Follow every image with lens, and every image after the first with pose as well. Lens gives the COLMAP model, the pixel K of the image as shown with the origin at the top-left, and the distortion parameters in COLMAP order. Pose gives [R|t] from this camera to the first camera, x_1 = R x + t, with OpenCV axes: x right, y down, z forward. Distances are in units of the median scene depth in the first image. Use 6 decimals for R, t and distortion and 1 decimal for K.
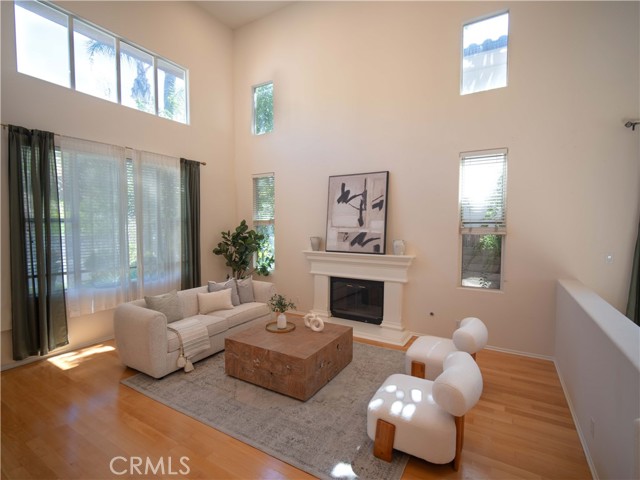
lens RADIAL K [[310.7, 0, 320.0], [0, 310.7, 240.0], [0, 0, 1]] dist [-0.009583, 0.000923]
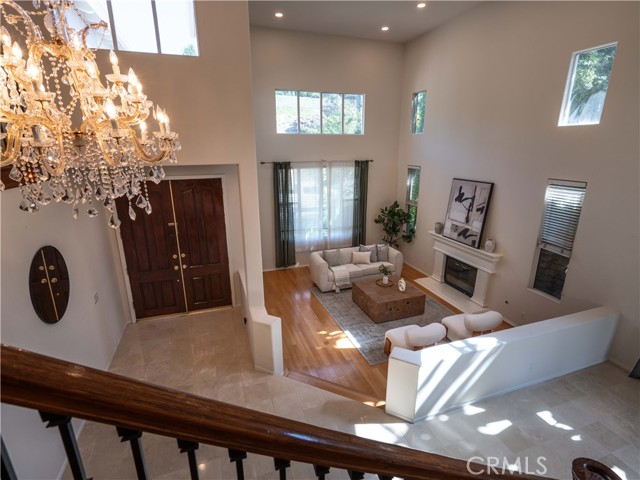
lens RADIAL K [[310.7, 0, 320.0], [0, 310.7, 240.0], [0, 0, 1]] dist [-0.009583, 0.000923]
pose [[0.778832, 0.170314, -0.603668, 0.456487], [-0.035909, 0.972958, 0.228173, -0.253812], [0.626204, -0.156032, 0.763886, -0.381753]]
